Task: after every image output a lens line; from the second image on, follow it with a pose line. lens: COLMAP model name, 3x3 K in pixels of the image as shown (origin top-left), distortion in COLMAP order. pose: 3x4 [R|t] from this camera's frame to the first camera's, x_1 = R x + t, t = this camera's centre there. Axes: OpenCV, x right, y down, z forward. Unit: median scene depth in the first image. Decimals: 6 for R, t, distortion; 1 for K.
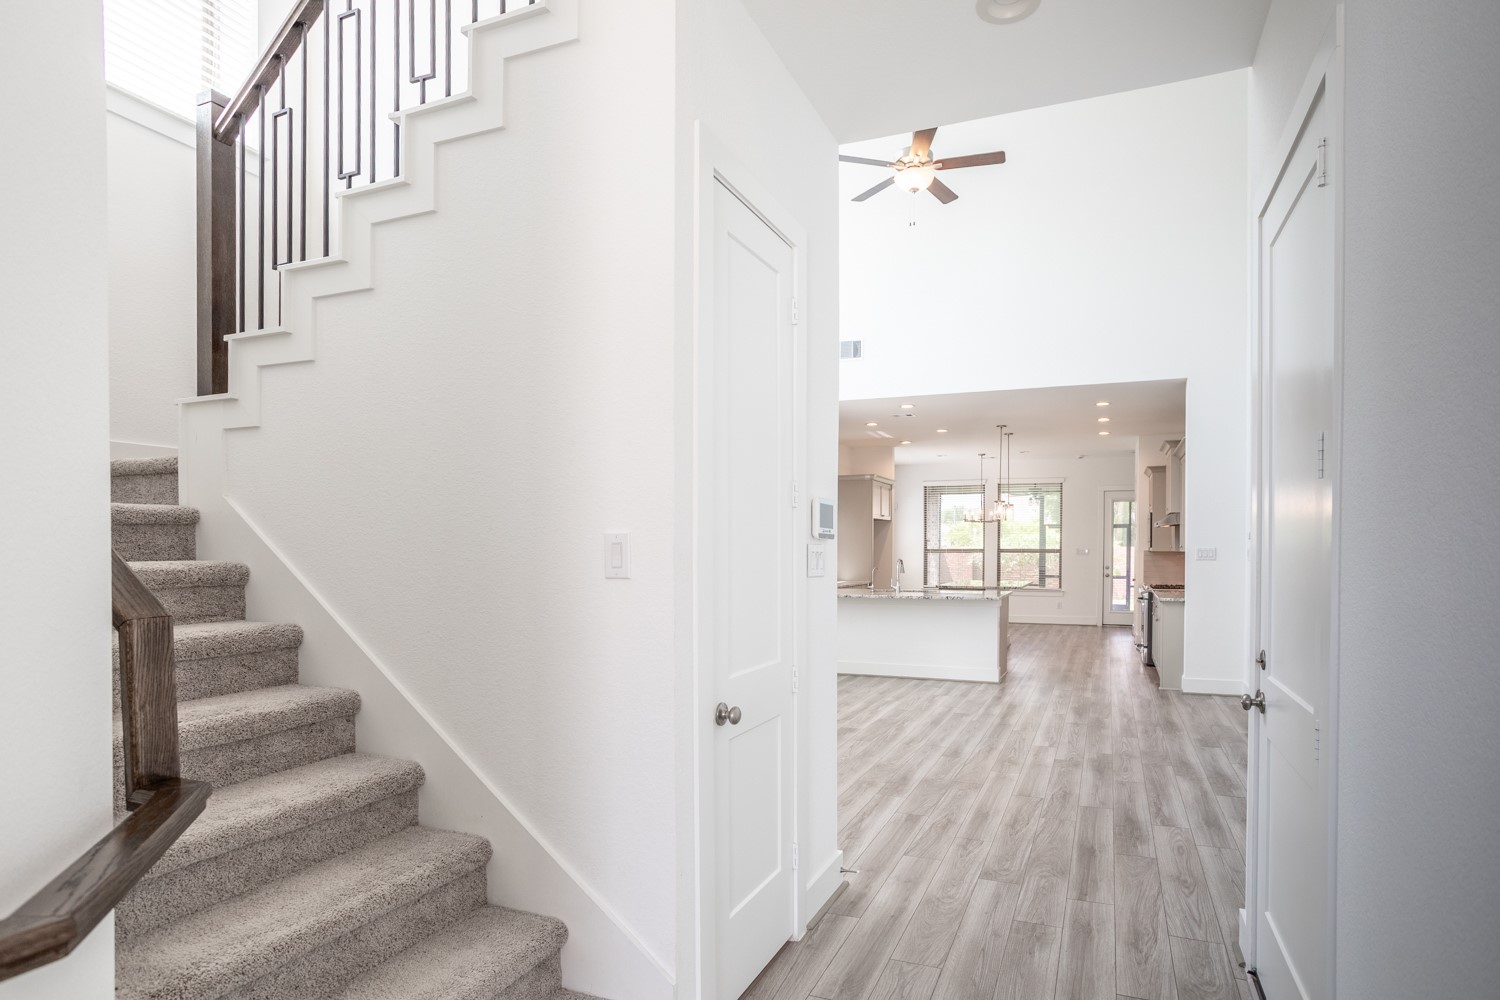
lens RADIAL K [[794.0, 0, 795.0], [0, 794.0, 575.9], [0, 0, 1]] dist [-0.058141, 0.000093]
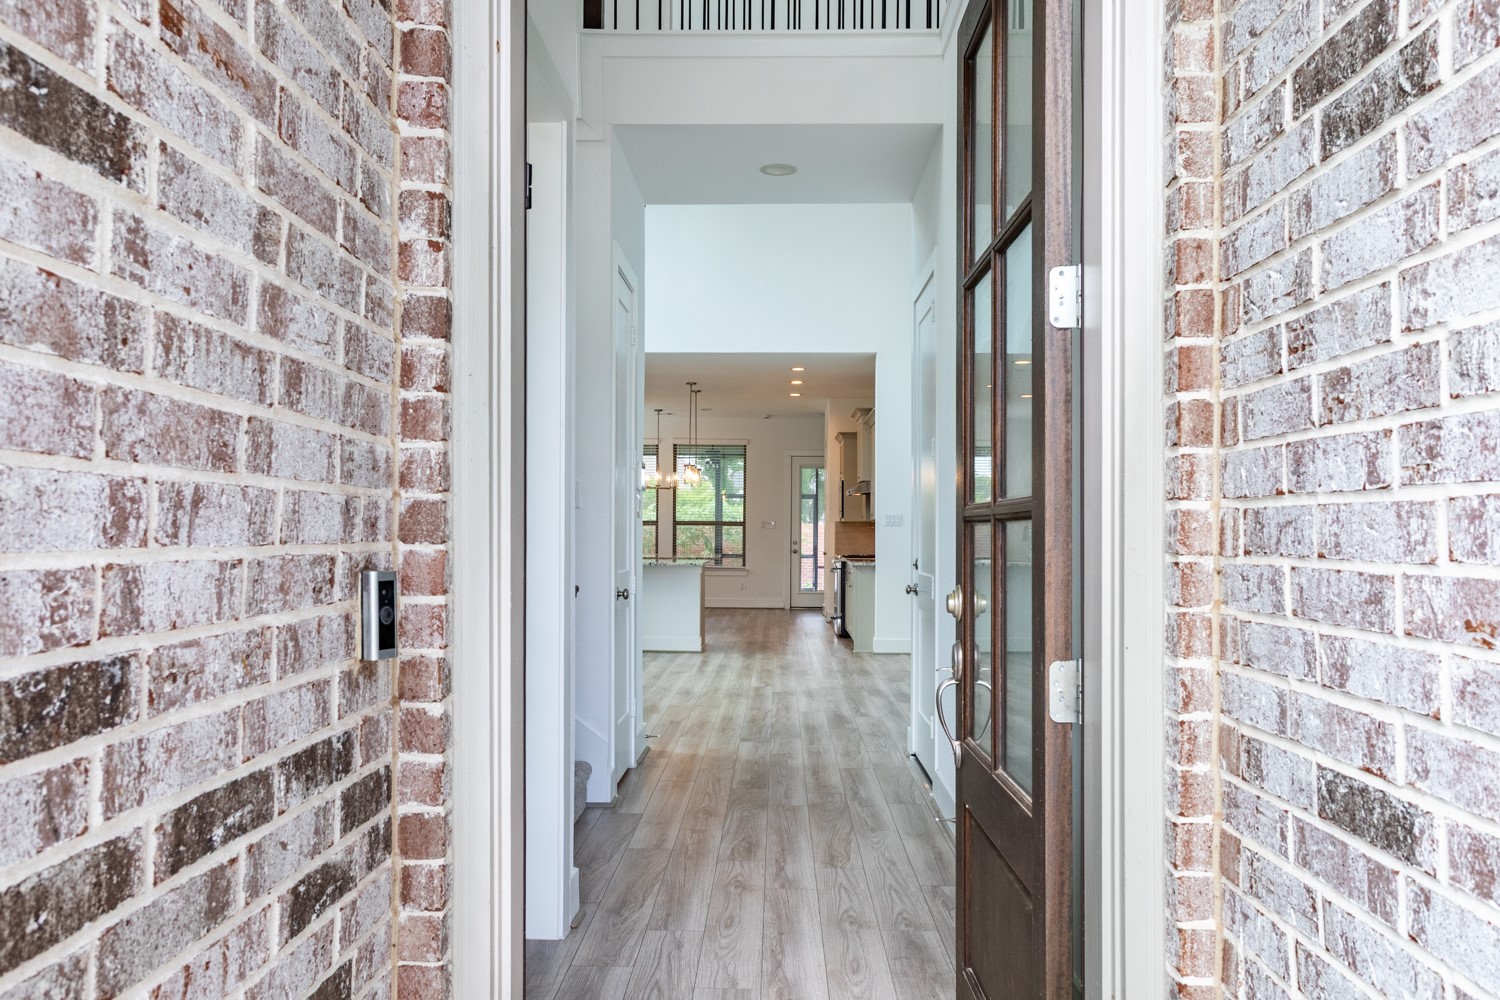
lens RADIAL K [[1172.0, 0, 750.0], [0, 1172.0, 500.0], [0, 0, 1]] dist [0.000195, 0.000004]
pose [[0.938693, 0.013382, 0.344495, -0.158401], [0.007021, 0.998297, -0.057910, 0.027056], [-0.344683, 0.056779, 0.937000, -0.329281]]
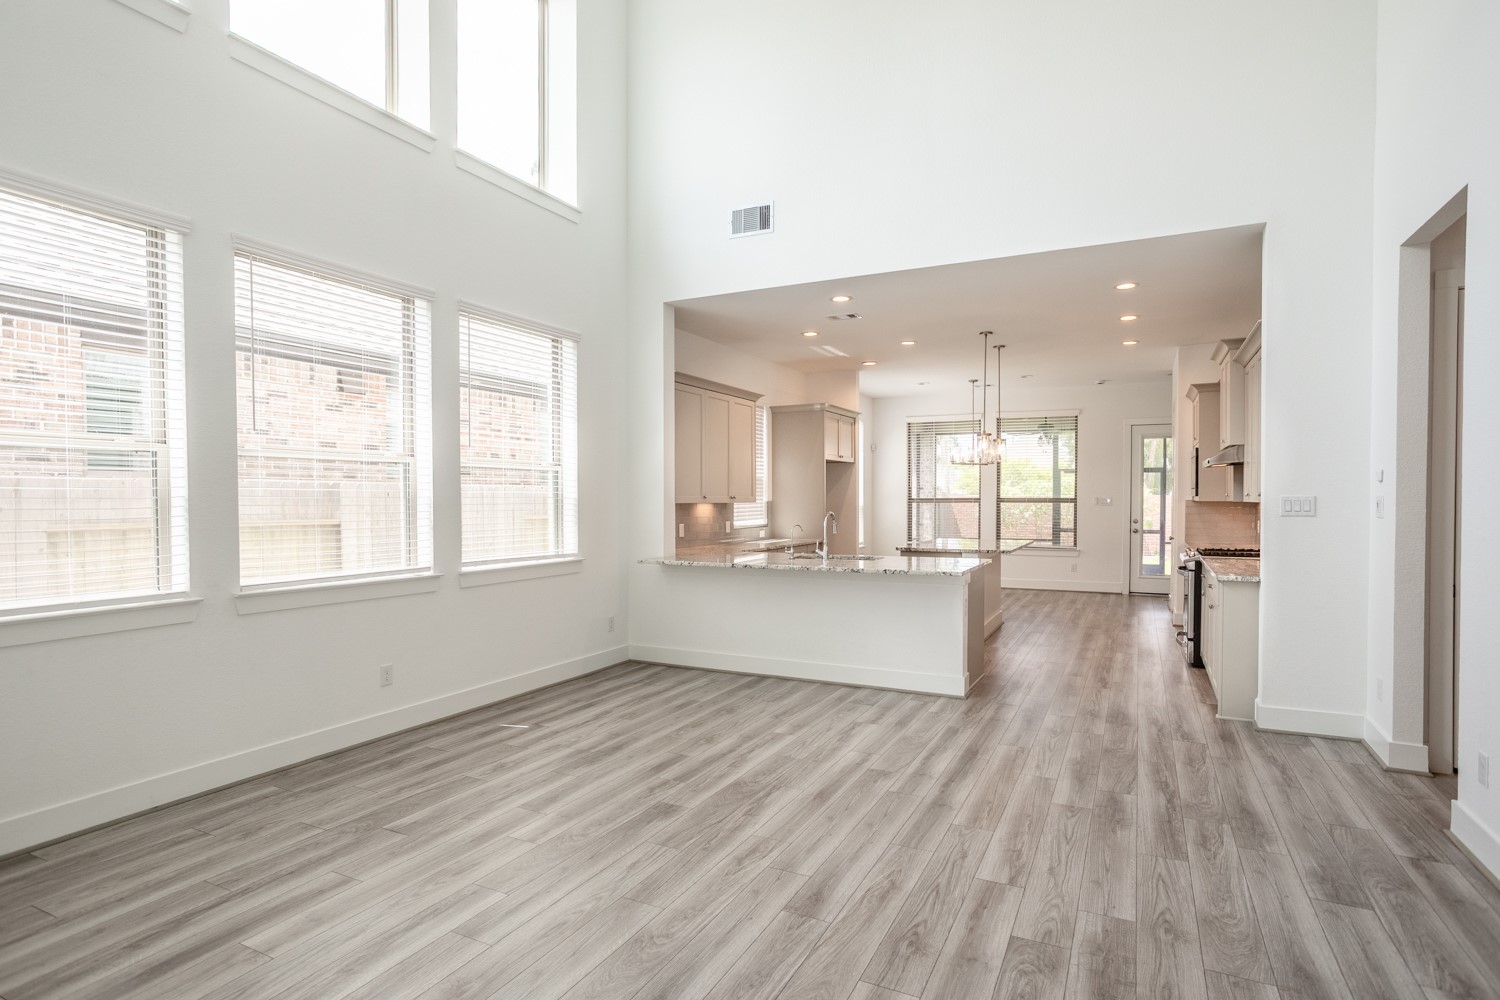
lens RADIAL K [[773.8, 0, 750.4], [0, 773.8, 521.1], [0, 0, 1]] dist [-0.036790, 0.001748]
pose [[0.995922, 0.001258, -0.090208, 0.117760], [-0.001620, 0.999991, -0.003938, -0.010347], [0.090202, 0.004068, 0.995915, 0.286996]]
